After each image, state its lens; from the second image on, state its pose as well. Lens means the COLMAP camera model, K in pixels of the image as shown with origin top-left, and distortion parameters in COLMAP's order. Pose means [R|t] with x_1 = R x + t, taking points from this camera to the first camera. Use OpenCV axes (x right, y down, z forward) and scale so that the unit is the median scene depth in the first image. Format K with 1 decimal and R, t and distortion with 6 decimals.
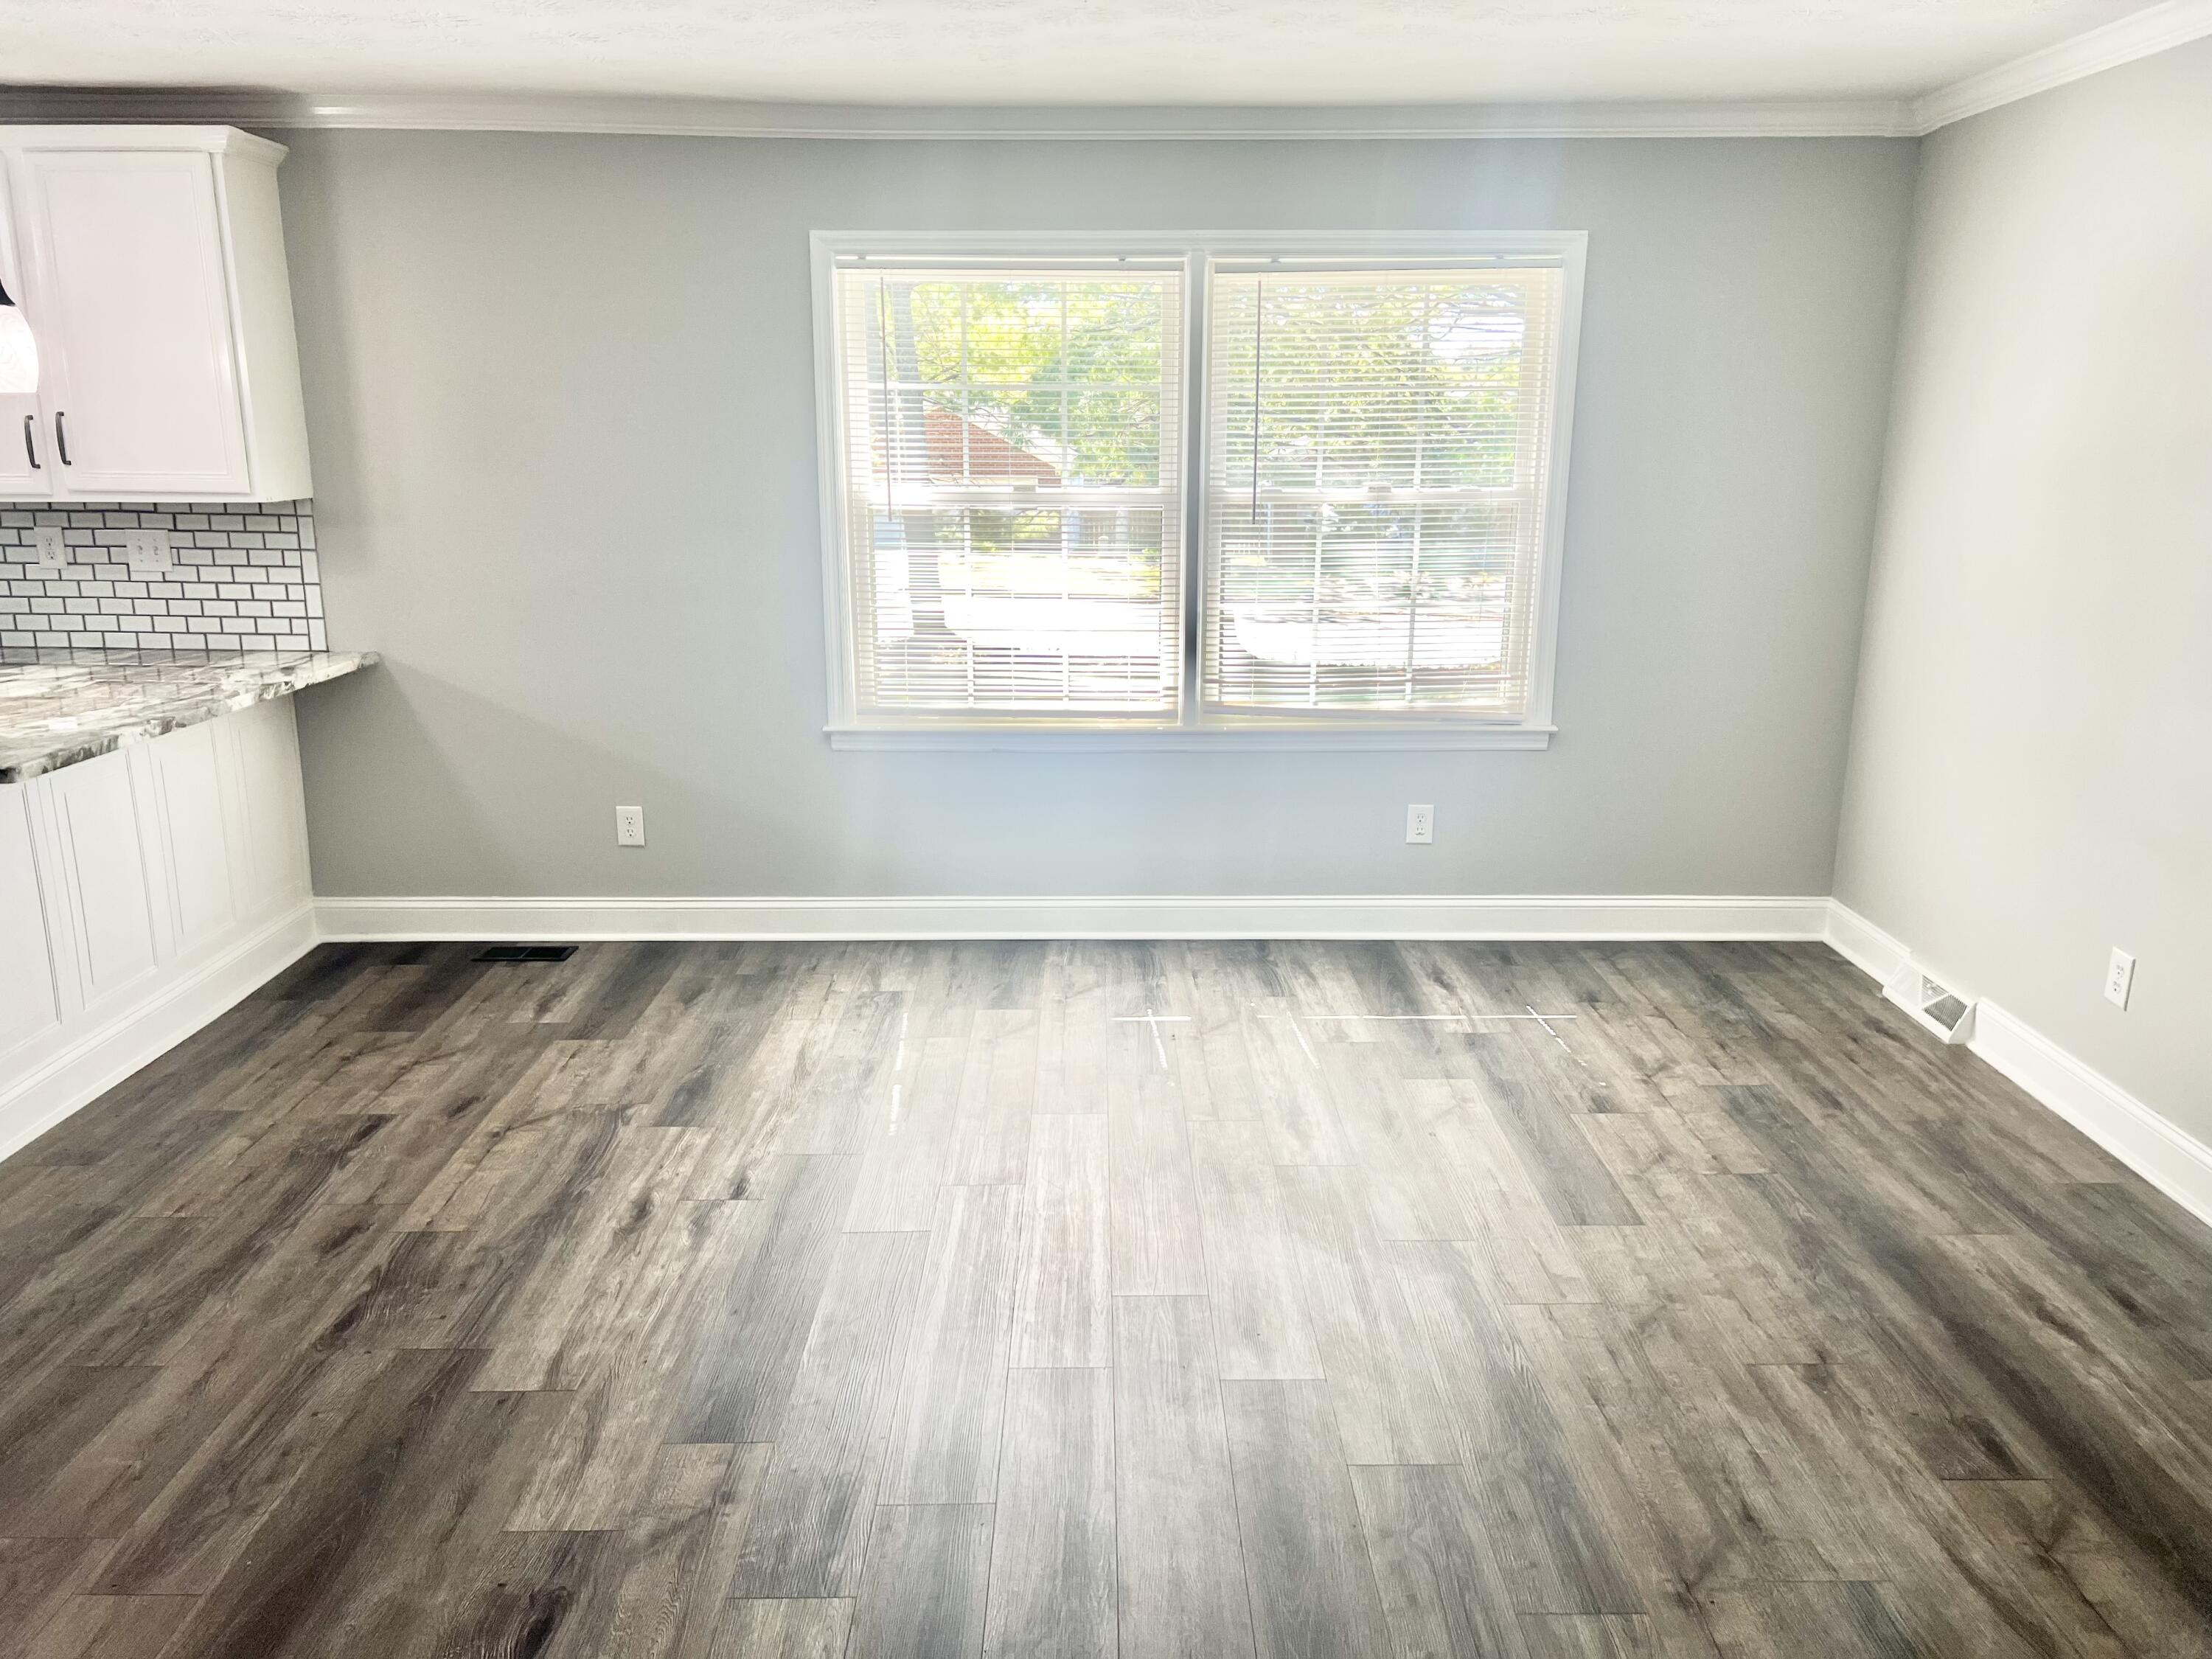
lens RADIAL K [[1655.2, 0, 1107.8], [0, 1655.2, 830.4], [0, 0, 1]] dist [0.026961, -0.015855]
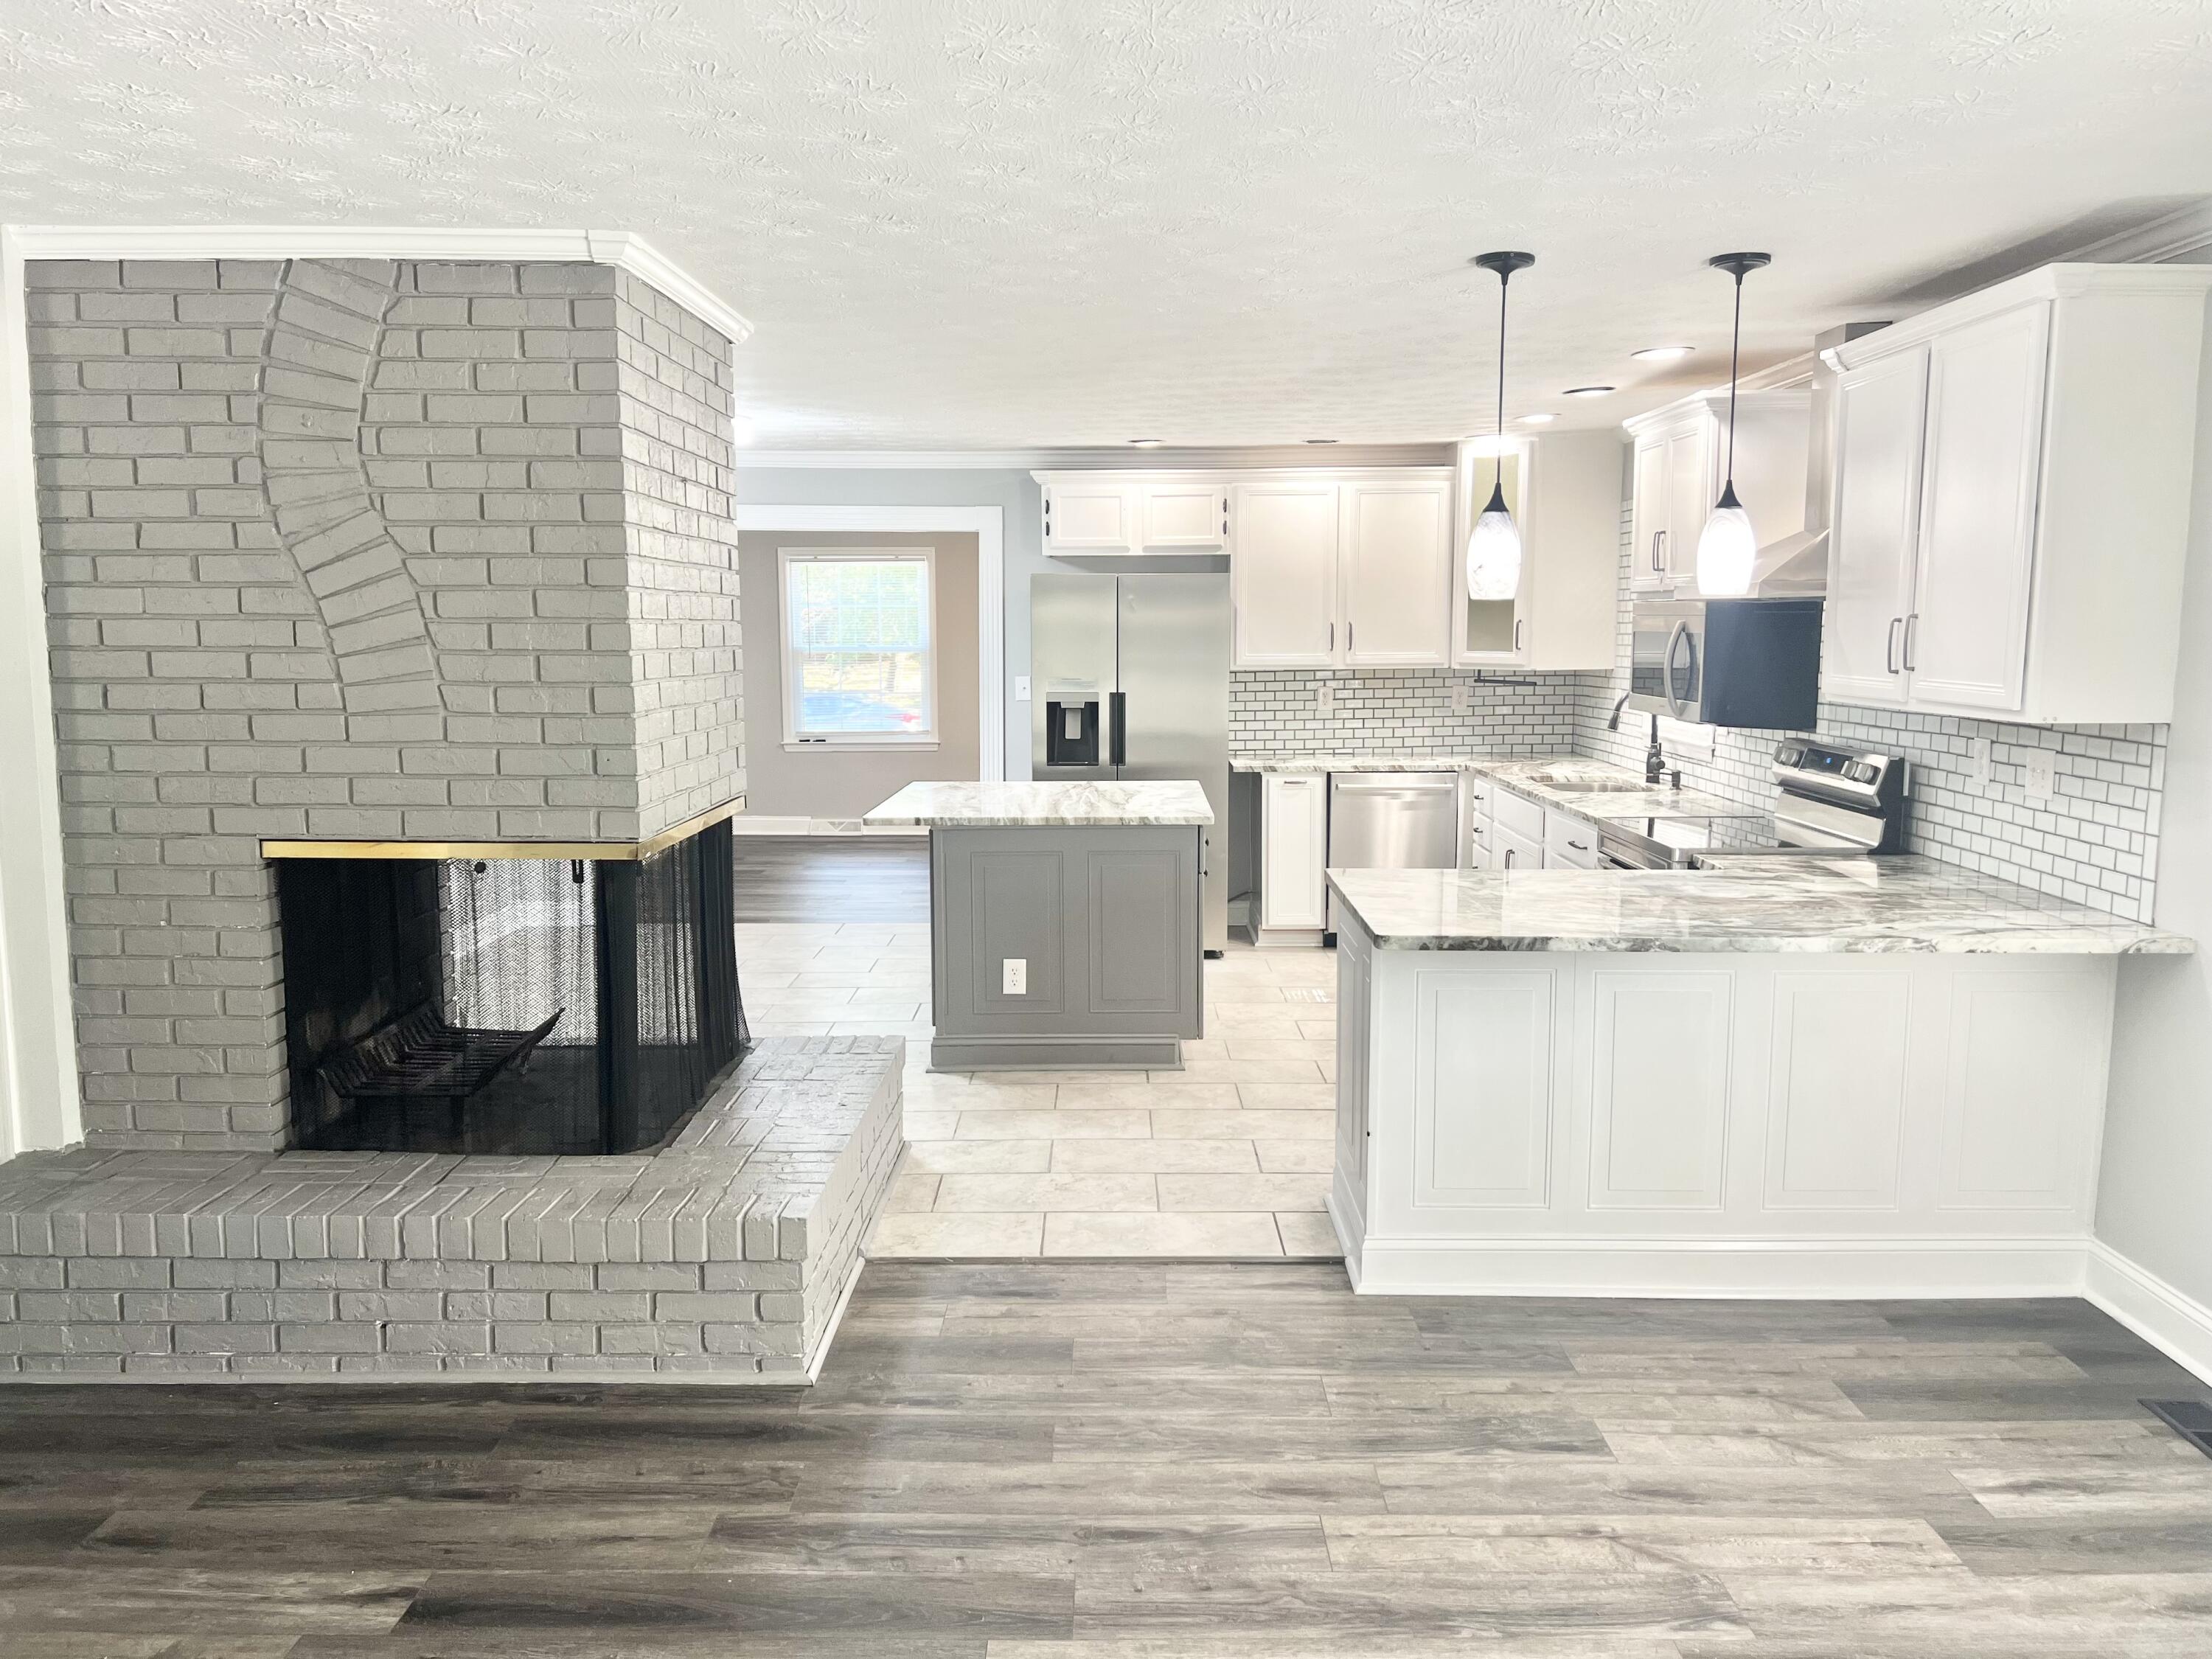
lens RADIAL K [[1655.2, 0, 1109.3], [0, 1655.2, 830.7], [0, 0, 1]] dist [0.026961, -0.015855]
pose [[-0.009790, 0.120896, -0.992617, 0.341577], [-0.240435, 0.963257, 0.119692, -0.159609], [0.970616, 0.239832, 0.019637, 0.664918]]
